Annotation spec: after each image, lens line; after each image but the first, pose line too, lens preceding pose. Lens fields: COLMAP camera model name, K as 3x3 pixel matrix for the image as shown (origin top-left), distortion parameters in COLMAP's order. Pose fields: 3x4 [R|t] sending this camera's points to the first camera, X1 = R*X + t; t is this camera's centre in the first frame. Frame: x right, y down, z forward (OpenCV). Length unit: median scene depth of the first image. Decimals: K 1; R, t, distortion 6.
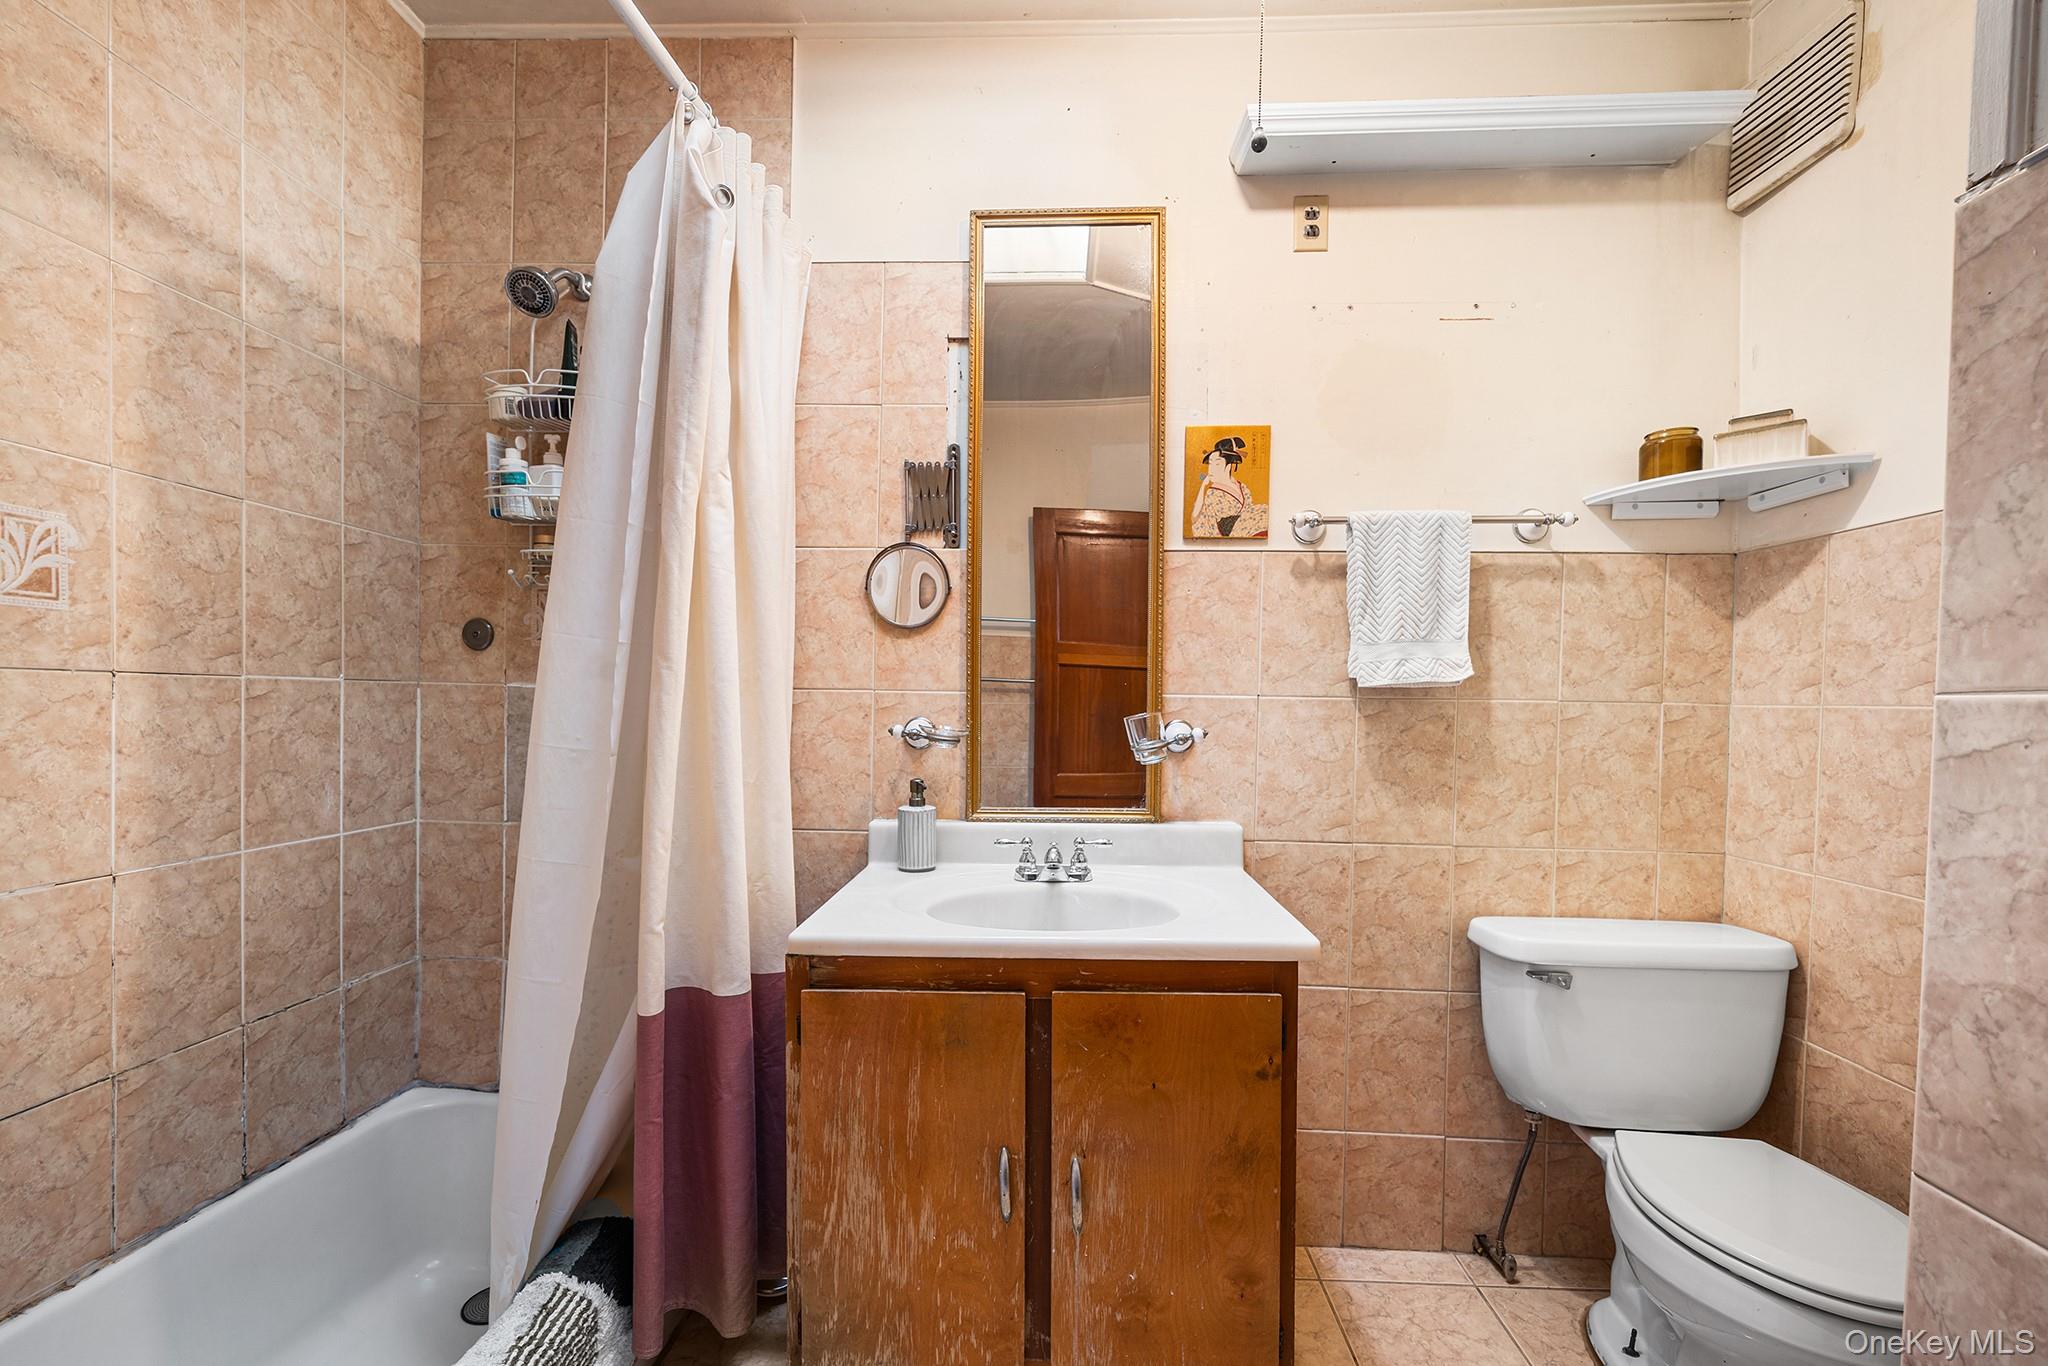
lens RADIAL K [[842.8, 0, 1023.7], [0, 842.8, 710.4], [0, 0, 1]] dist [0.000012, 0.000013]
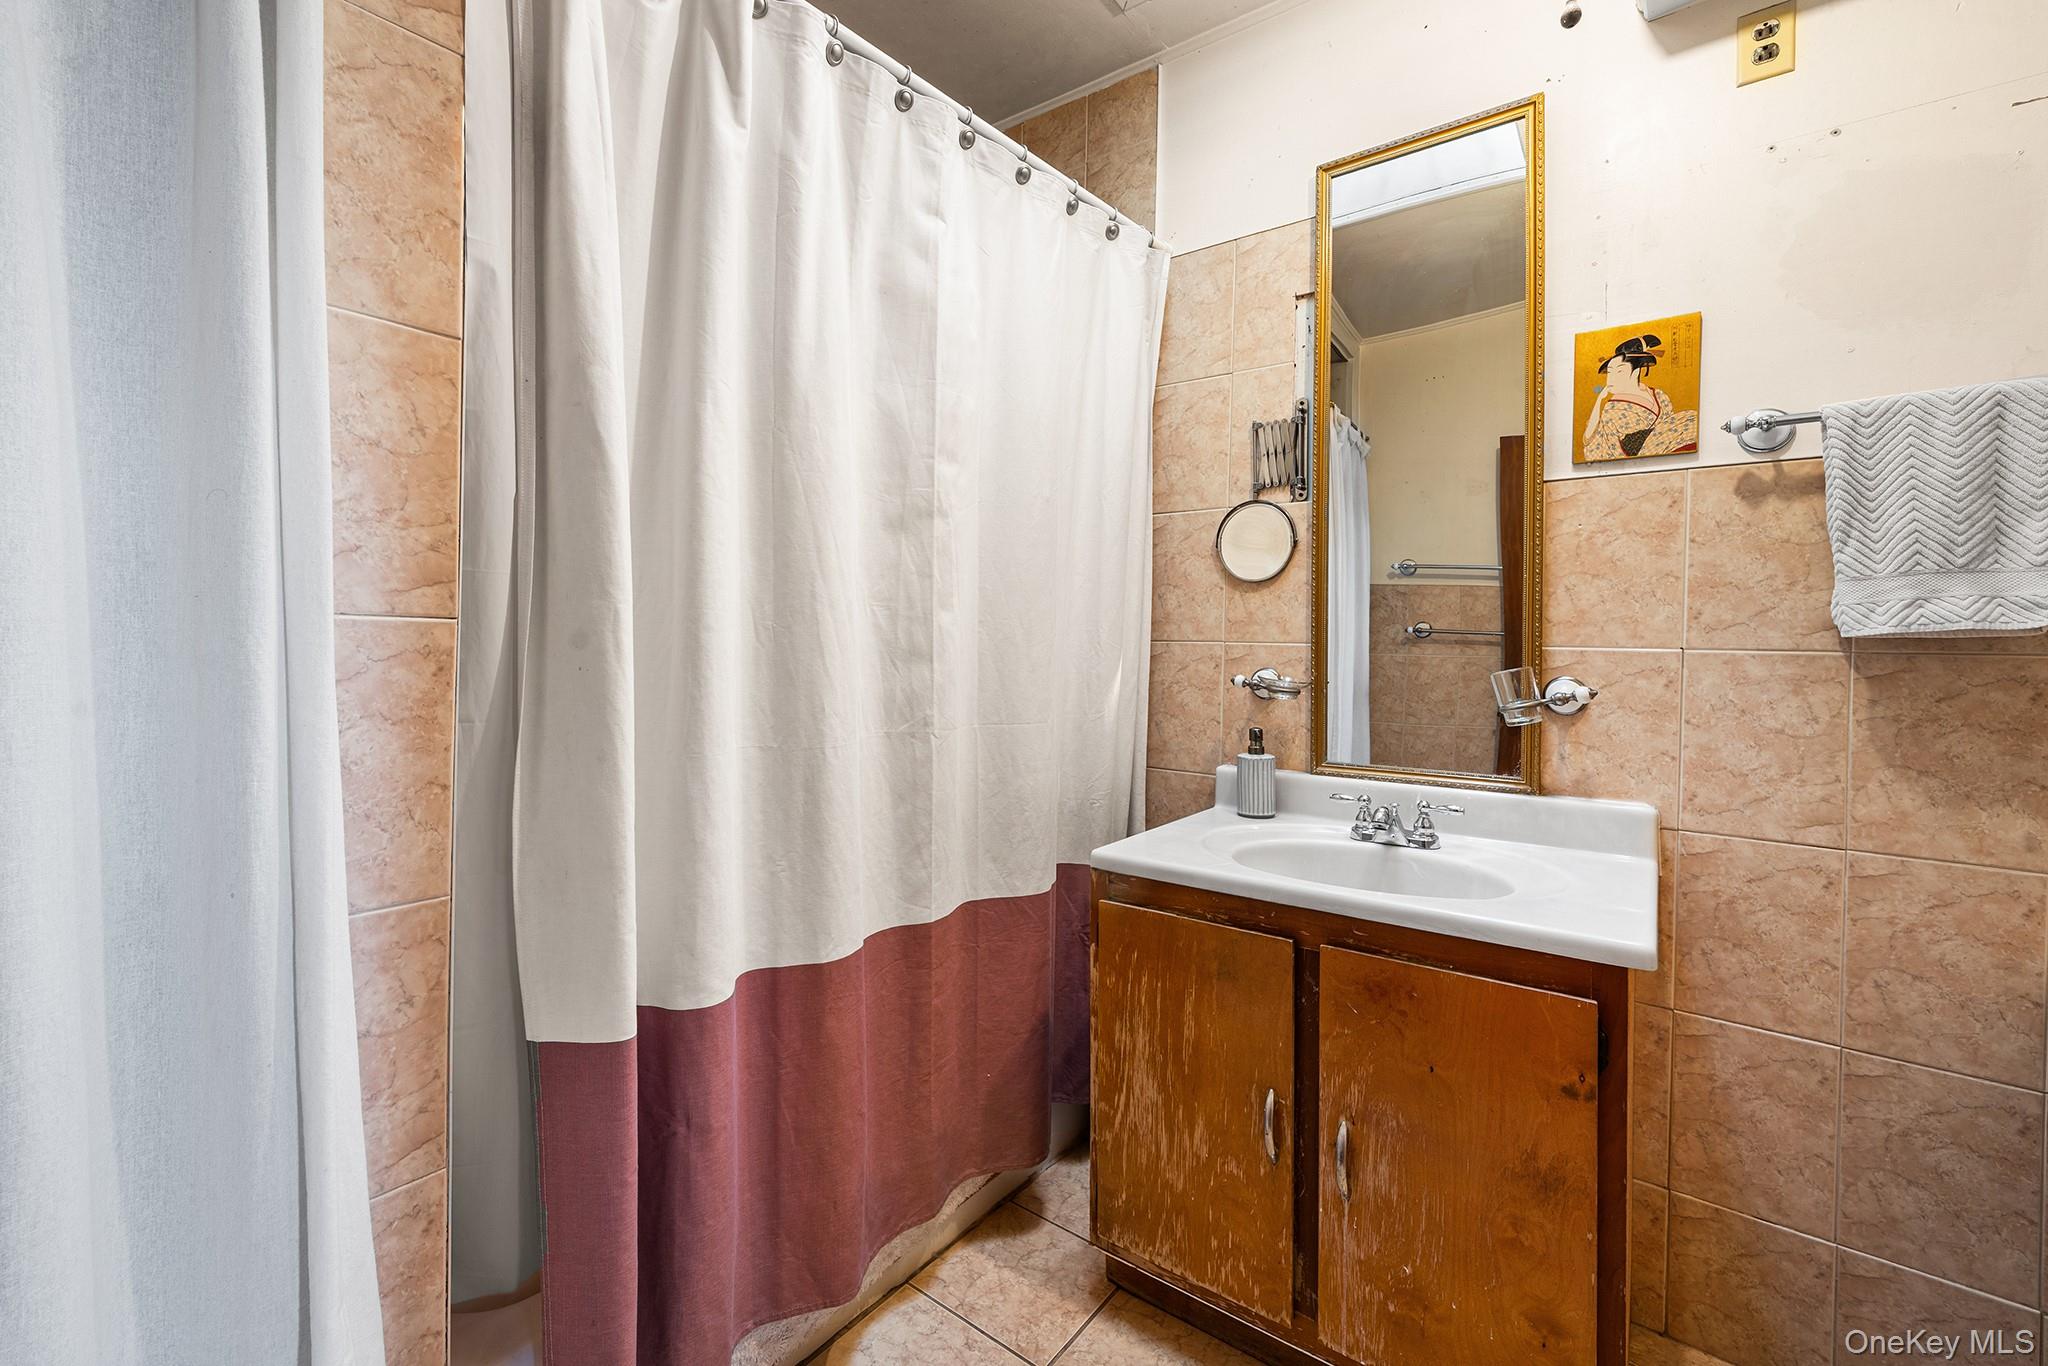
lens RADIAL K [[861.3, 0, 1025.2], [0, 861.3, 641.7], [0, 0, 1]] dist [-0.000110, -0.000208]
pose [[0.821642, -0.000716, -0.570004, 0.236005], [-0.014244, 0.999661, -0.021788, 0.002725], [0.569827, 0.026021, 0.821353, -0.030235]]
